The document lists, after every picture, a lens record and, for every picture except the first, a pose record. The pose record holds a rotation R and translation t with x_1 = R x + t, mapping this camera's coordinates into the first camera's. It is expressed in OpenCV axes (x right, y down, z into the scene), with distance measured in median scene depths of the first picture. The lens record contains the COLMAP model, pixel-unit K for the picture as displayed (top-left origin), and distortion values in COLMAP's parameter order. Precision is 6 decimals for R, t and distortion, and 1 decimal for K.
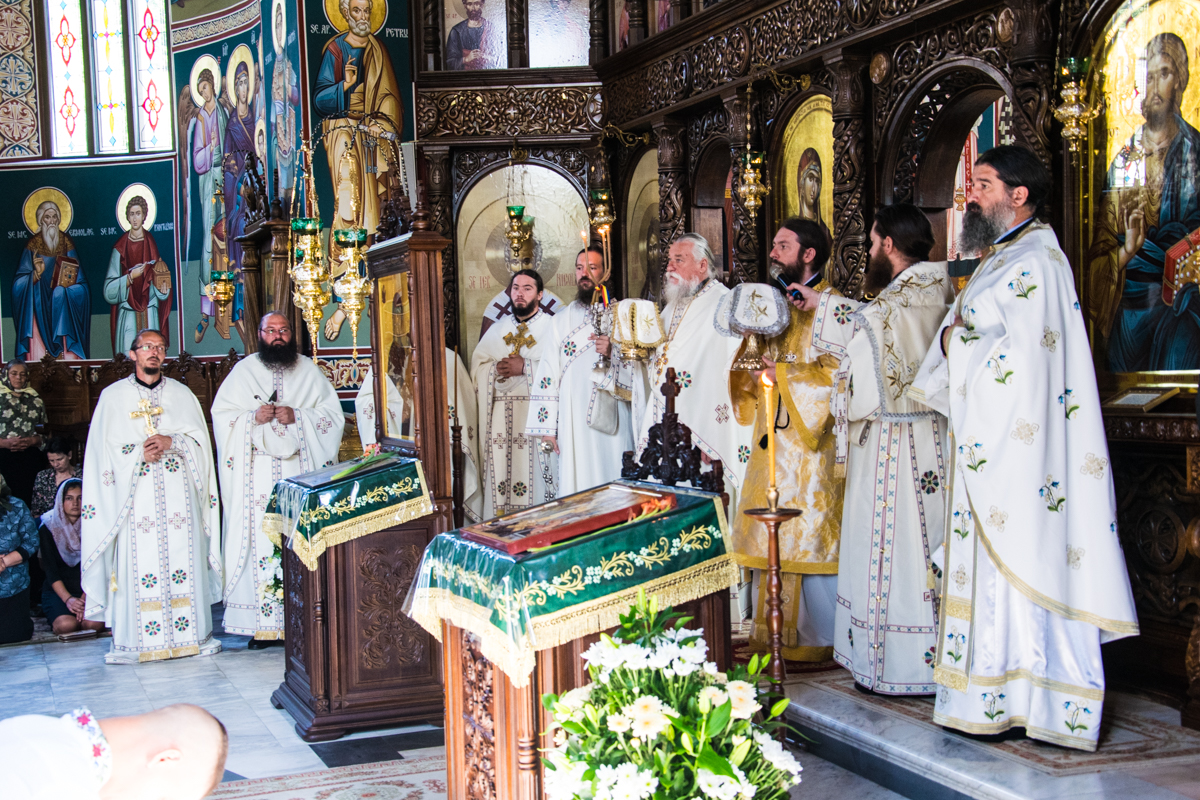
lens RADIAL K [[1555.6, 0, 594.8], [0, 1555.6, 400.5], [0, 0, 1]] dist [0.025576, 0.408550]
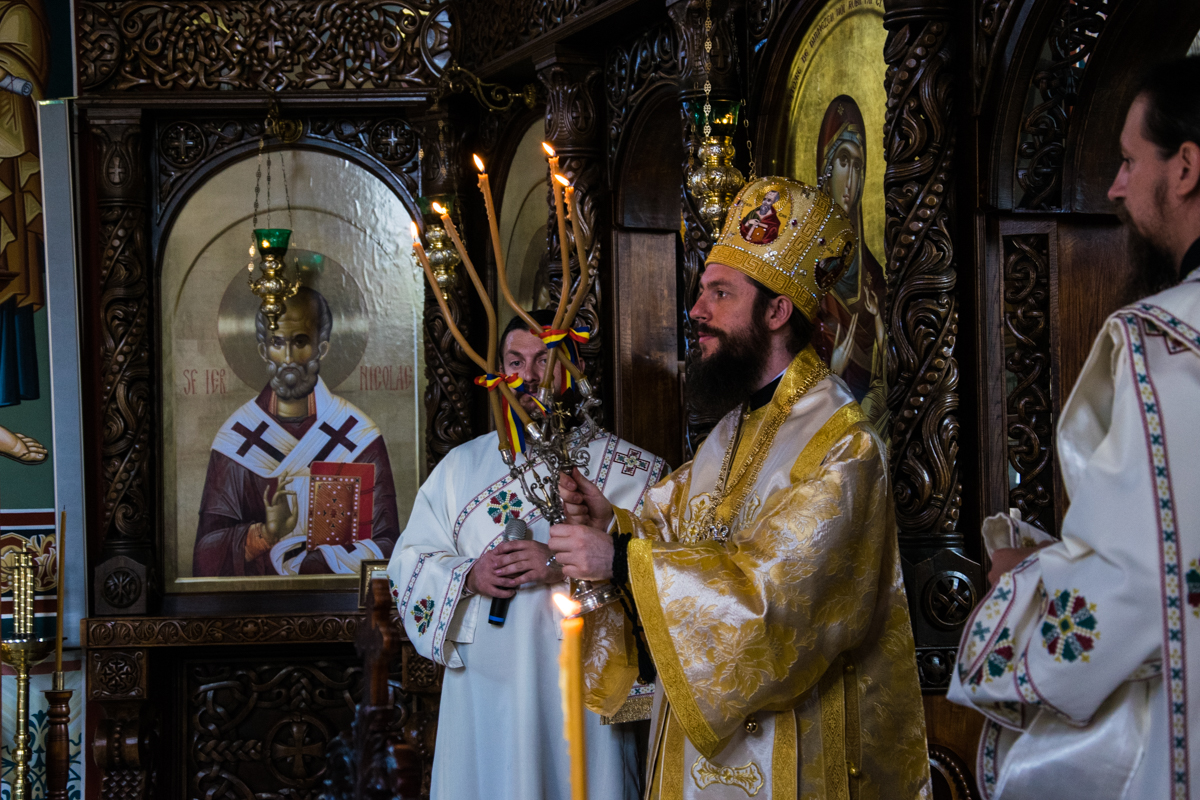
lens RADIAL K [[2517.5, 0, 597.0], [0, 2517.5, 402.5], [0, 0, 1]] dist [0.366833, 0.245079]
pose [[0.999896, 0.007794, 0.012163, 0.063430], [-0.006845, 0.997063, -0.076280, -0.012066], [-0.012722, 0.076189, 0.997012, 0.278122]]
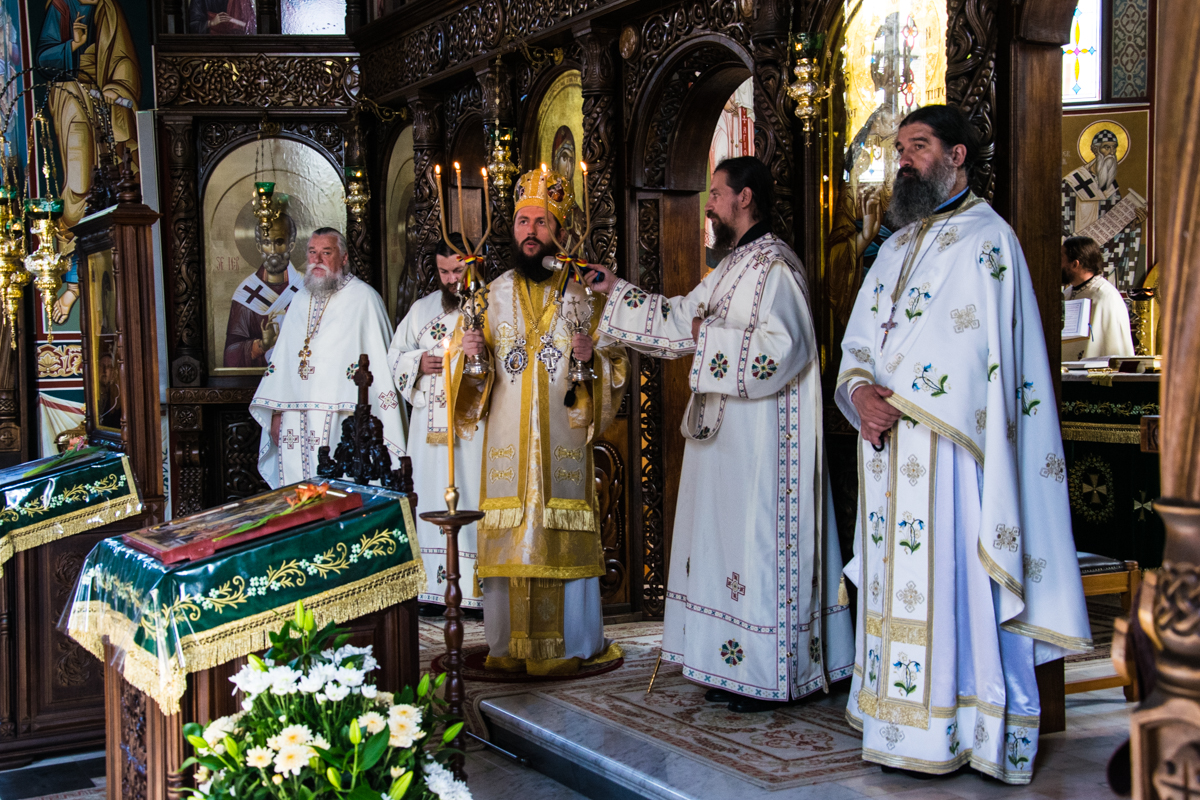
lens RADIAL K [[1573.3, 0, 591.9], [0, 1573.3, 401.9], [0, 0, 1]] dist [0.028334, 0.439926]
pose [[0.993392, 0.003312, 0.114720, 0.052046], [-0.004107, 0.999969, 0.006698, -0.000177], [-0.114694, -0.007125, 0.993375, 0.048785]]
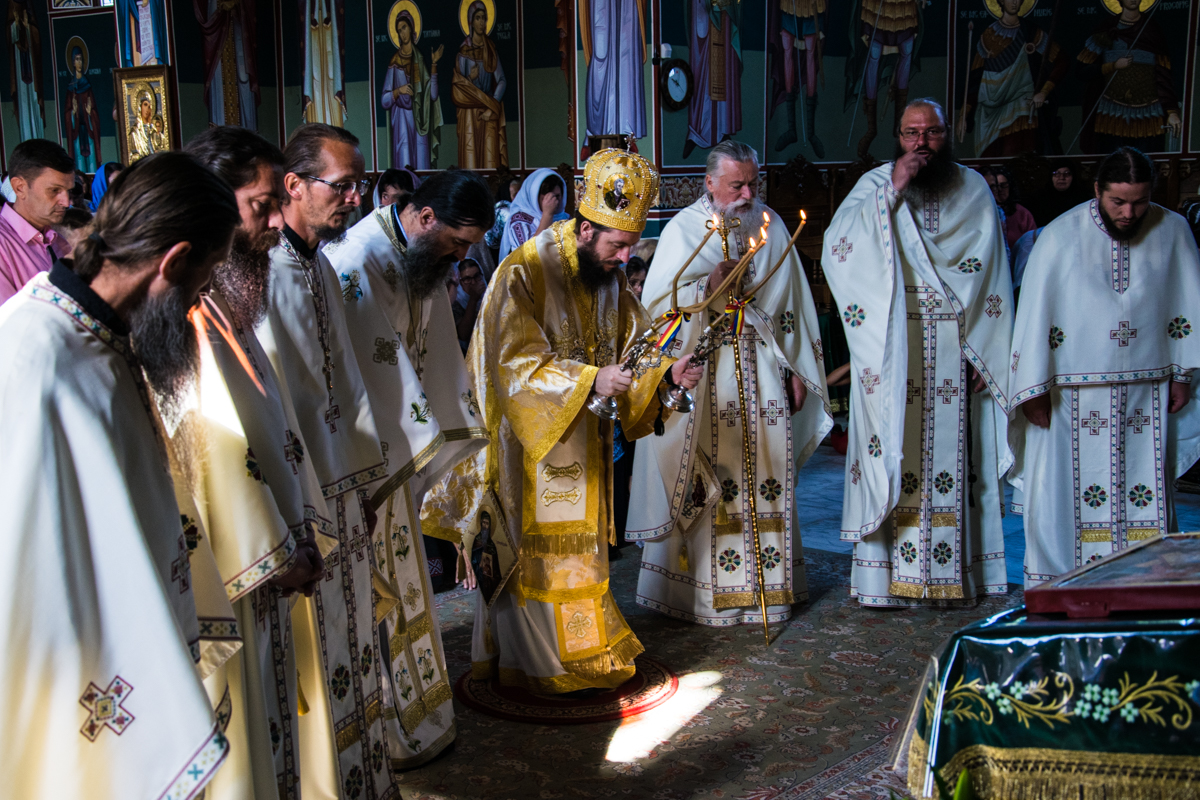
lens RADIAL K [[1573.3, 0, 591.9], [0, 1573.3, 401.9], [0, 0, 1]] dist [0.028334, 0.439926]
pose [[0.454433, 0.152470, -0.877635, 0.213023], [-0.017810, 0.986601, 0.162179, -0.035278], [0.890603, -0.058069, 0.451059, 0.392752]]
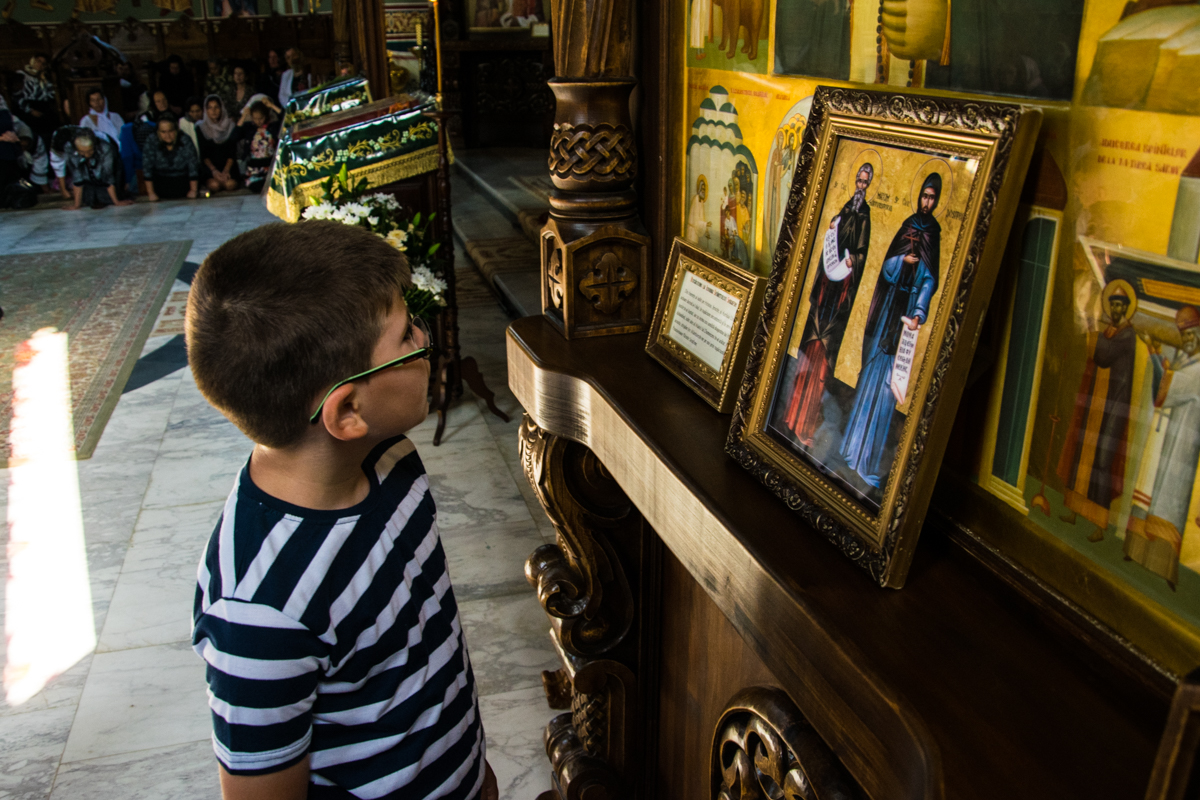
lens RADIAL K [[982.8, 0, 595.4], [0, 982.8, 403.2], [0, 0, 1]] dist [-0.161404, 0.131607]
pose [[0.995411, 0.051928, -0.080377, 0.192726], [-0.021352, 0.939306, 0.342414, 0.010543], [0.093280, -0.339127, 0.936105, 0.068715]]
